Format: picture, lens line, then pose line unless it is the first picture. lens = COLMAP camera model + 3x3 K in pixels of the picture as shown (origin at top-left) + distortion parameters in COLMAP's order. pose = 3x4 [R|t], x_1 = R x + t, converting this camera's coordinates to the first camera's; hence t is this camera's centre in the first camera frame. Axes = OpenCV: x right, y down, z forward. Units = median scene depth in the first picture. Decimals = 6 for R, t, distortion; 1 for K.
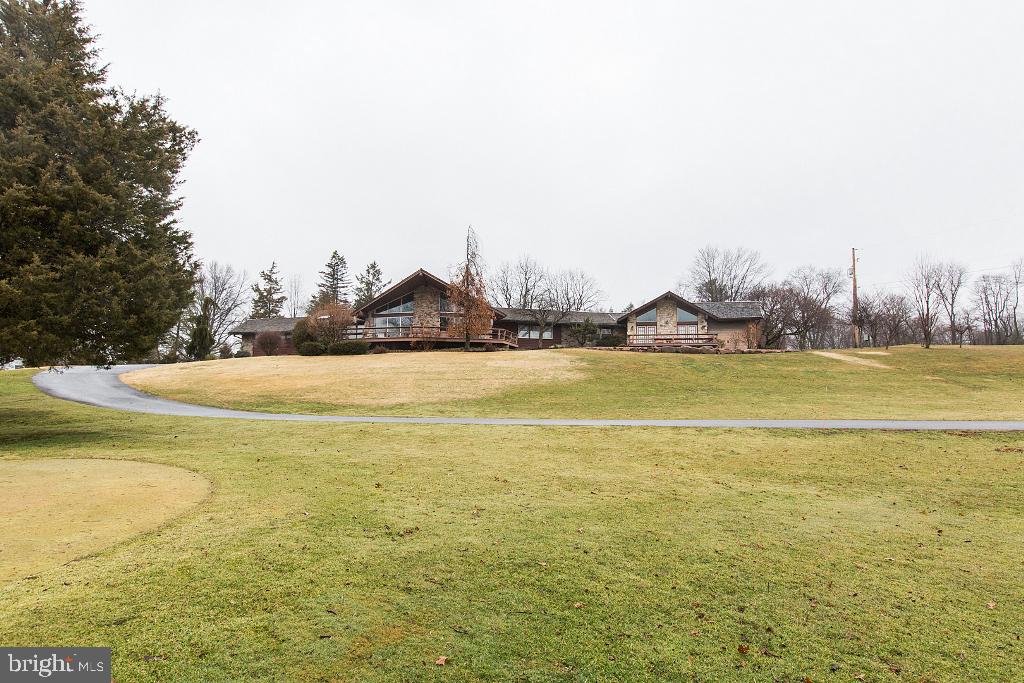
lens RADIAL K [[562.8, 0, 518.3], [0, 562.8, 345.4], [0, 0, 1]] dist [-0.000131, 0.000070]
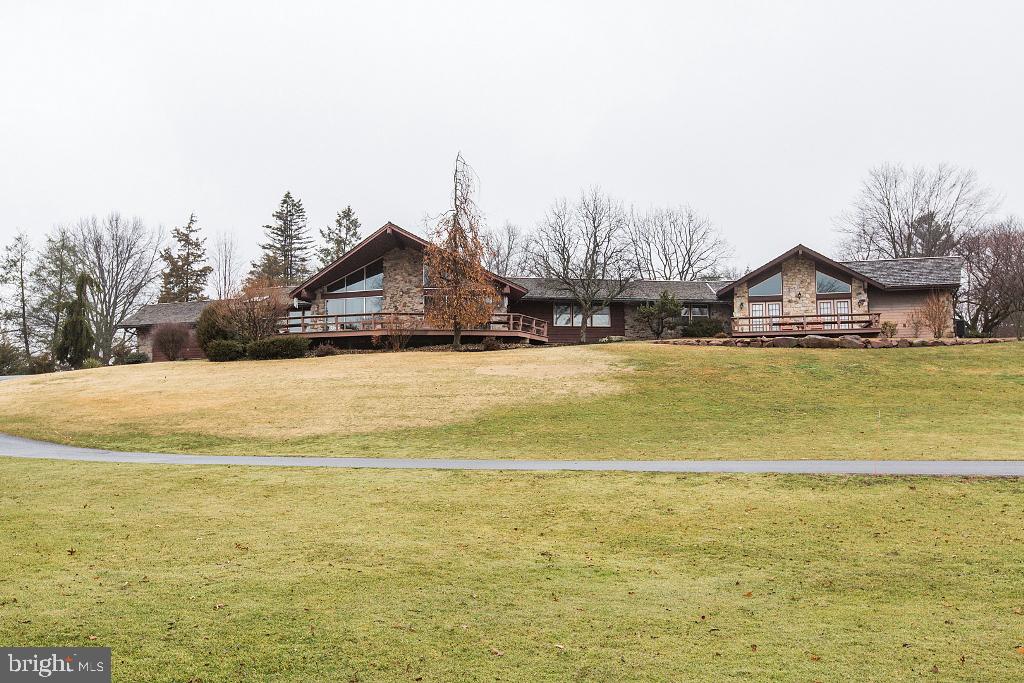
lens RADIAL K [[927.5, 0, 512.0], [0, 927.5, 341.5], [0, 0, 1]] dist [-0.002009, -0.000236]
pose [[0.993477, -0.016782, -0.112792, 0.069700], [0.017989, 0.999791, 0.009686, -0.006746], [0.112606, -0.011652, 0.993571, -0.030436]]
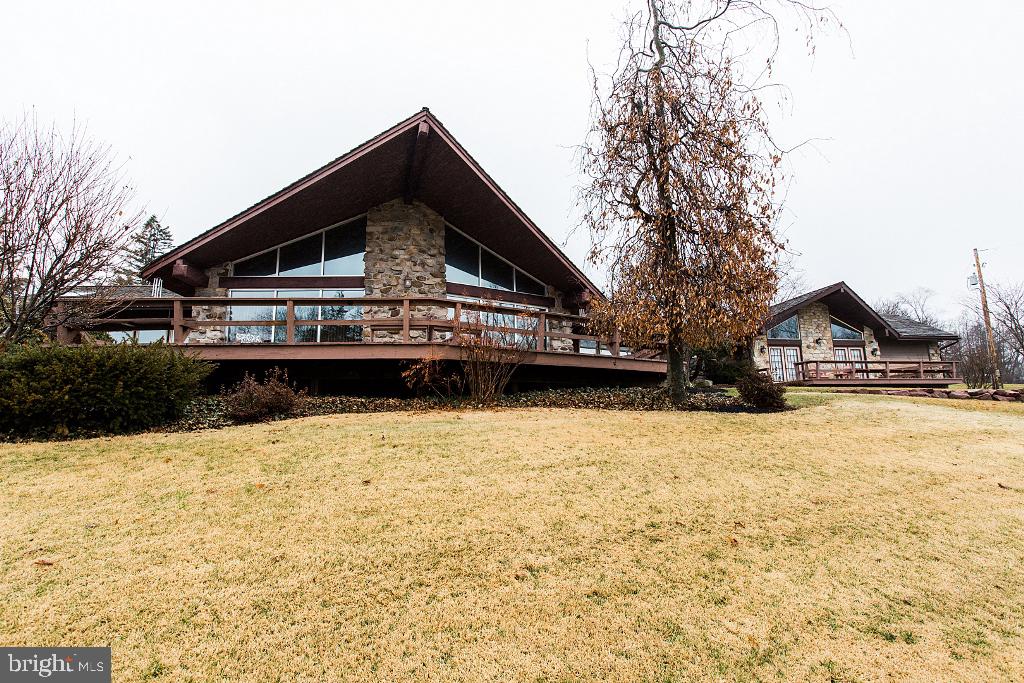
lens RADIAL K [[499.7, 0, 512.0], [0, 499.7, 341.5], [0, 0, 1]] dist [-0.001625, -0.000636]
pose [[0.959554, 0.031200, 0.279791, -0.165706], [-0.010437, 0.997099, -0.075395, -0.000176], [-0.281332, 0.069425, 0.957096, 0.631422]]
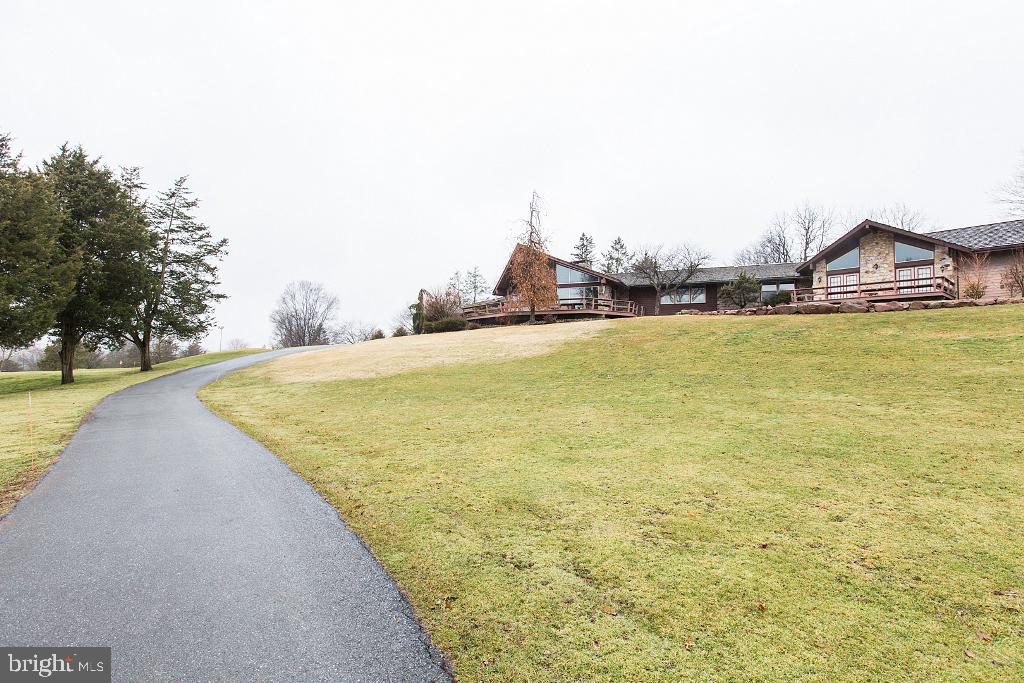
lens RADIAL K [[499.7, 0, 512.0], [0, 499.7, 341.5], [0, 0, 1]] dist [-0.001625, -0.000636]
pose [[0.746840, -0.017115, -0.664783, 0.342830], [0.051519, 0.998153, 0.032180, 0.007781], [0.663005, -0.058282, 0.746343, 0.265058]]
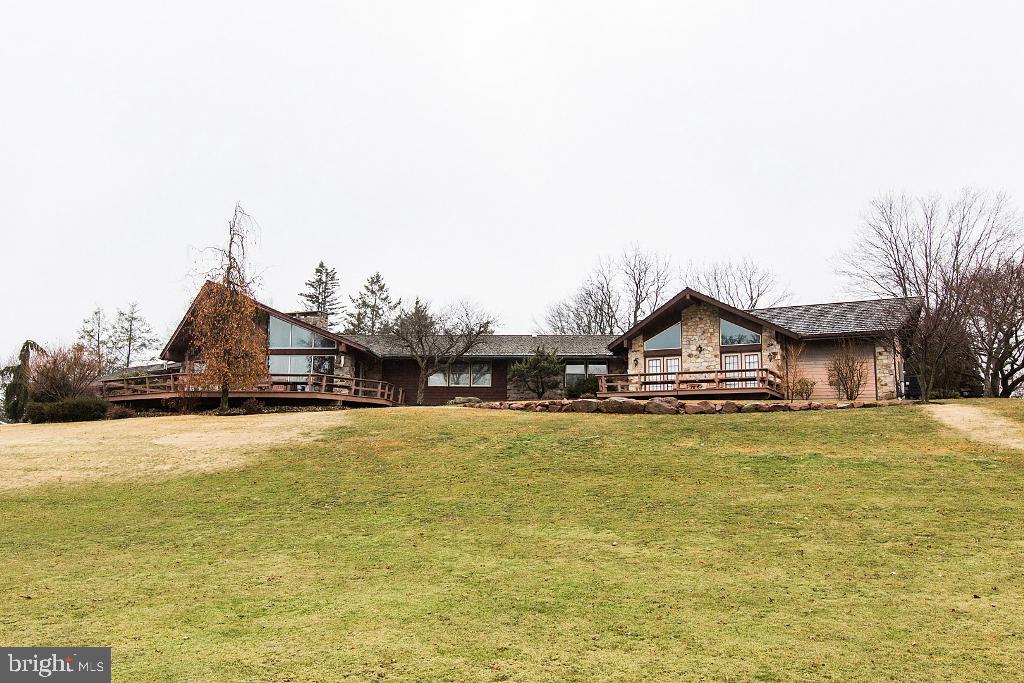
lens RADIAL K [[828.6, 0, 472.0], [0, 828.6, 341.9], [0, 0, 1]] dist [0.001885, -0.001565]
pose [[0.918100, -0.044263, -0.393868, 0.380265], [0.020860, 0.997763, -0.063506, -0.003452], [0.395798, 0.050089, 0.916970, 0.233003]]
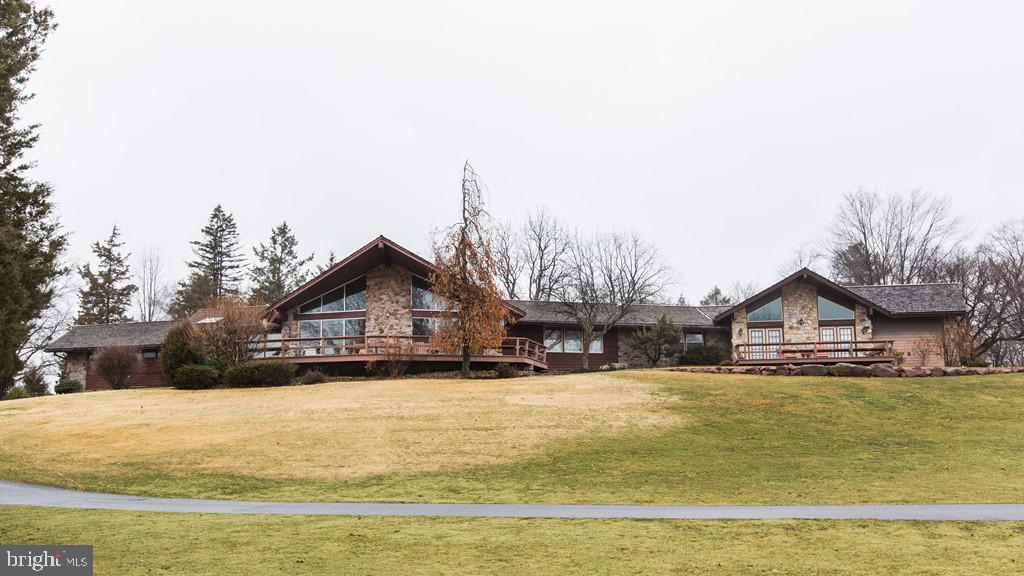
lens RADIAL K [[962.8, 0, 500.5], [0, 962.8, 318.4], [0, 0, 1]] dist [0.004002, -0.001483]
pose [[0.999842, -0.013255, -0.011848, -0.032810], [0.012724, 0.998959, -0.043803, -0.005188], [0.012417, 0.043645, 0.998970, 0.010979]]
